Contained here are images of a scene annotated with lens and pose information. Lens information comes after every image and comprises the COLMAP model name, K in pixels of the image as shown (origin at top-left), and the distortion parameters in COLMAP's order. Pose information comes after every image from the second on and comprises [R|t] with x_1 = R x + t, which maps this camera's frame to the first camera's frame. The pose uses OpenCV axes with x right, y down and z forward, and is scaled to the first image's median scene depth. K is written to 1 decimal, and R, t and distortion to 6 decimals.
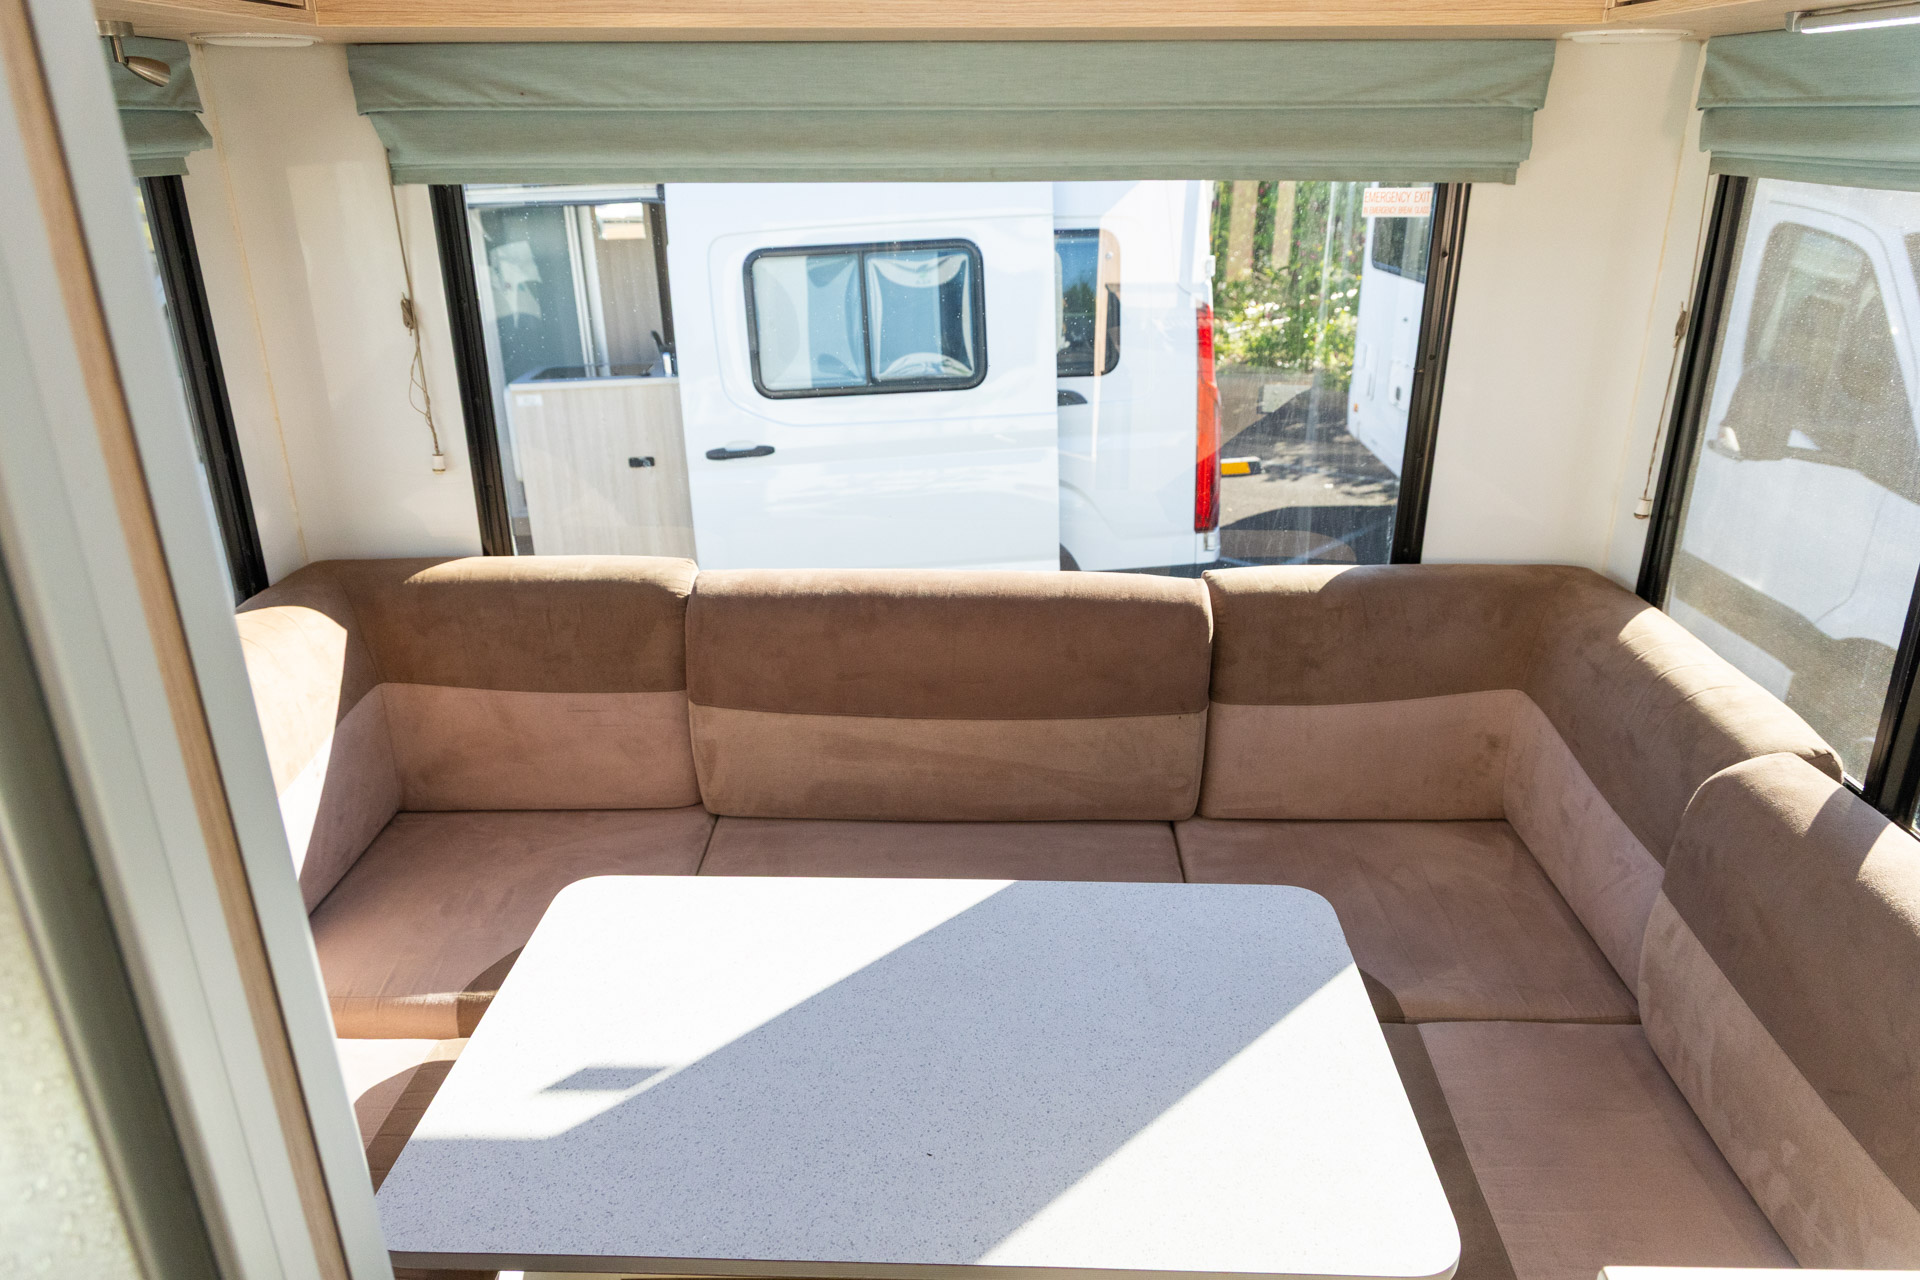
lens RADIAL K [[1322.7, 0, 960.0], [0, 1322.7, 640.0], [0, 0, 1]] dist [0.013411, -0.001723]
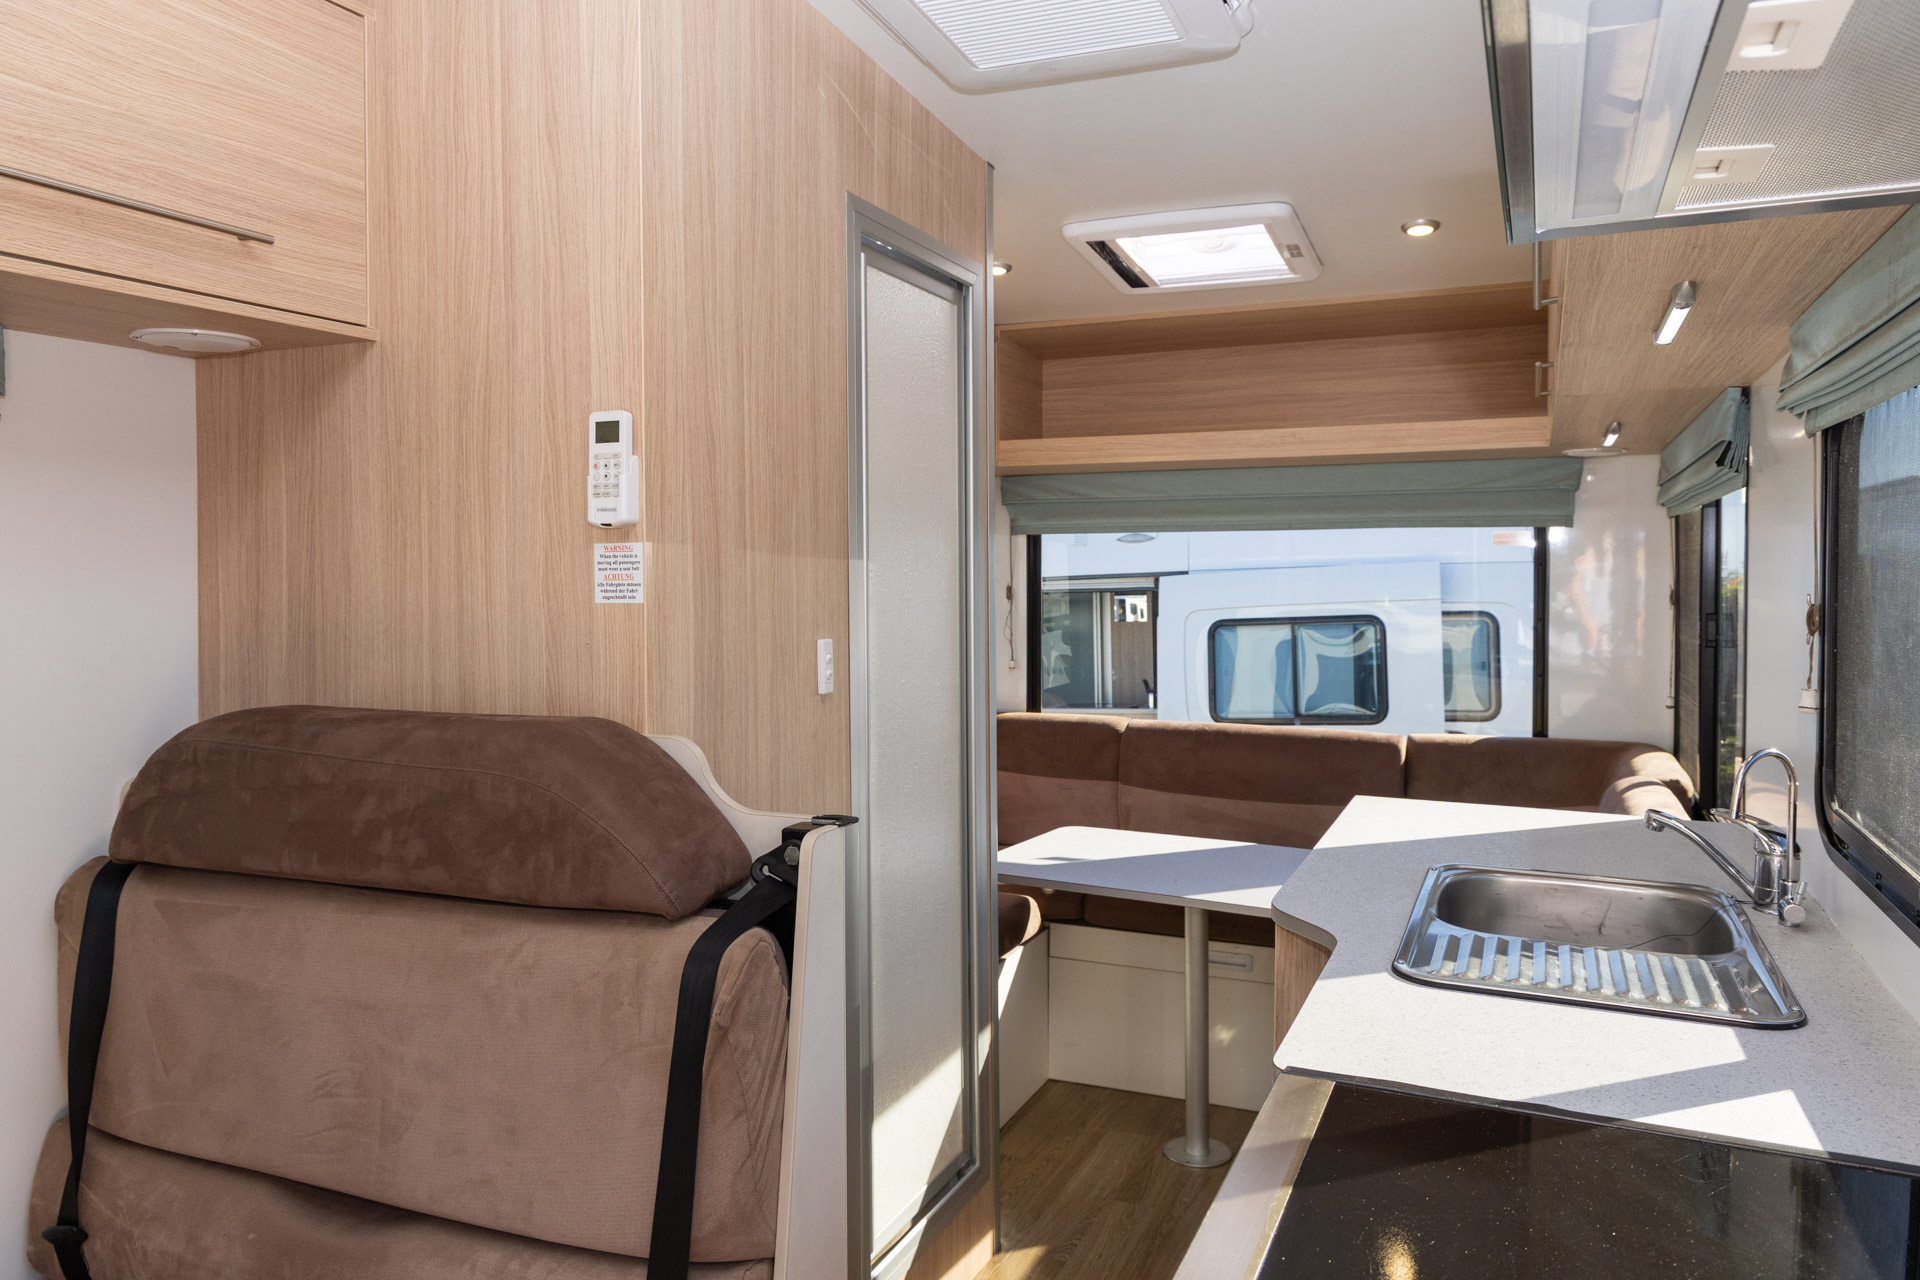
lens RADIAL K [[1322.7, 0, 960.0], [0, 1322.7, 640.0], [0, 0, 1]] dist [0.013411, -0.001723]
pose [[0.926975, 0.020455, -0.374564, 0.294350], [-0.141051, 0.944242, -0.297510, 0.450293], [0.347594, 0.328617, 0.878174, -0.829390]]
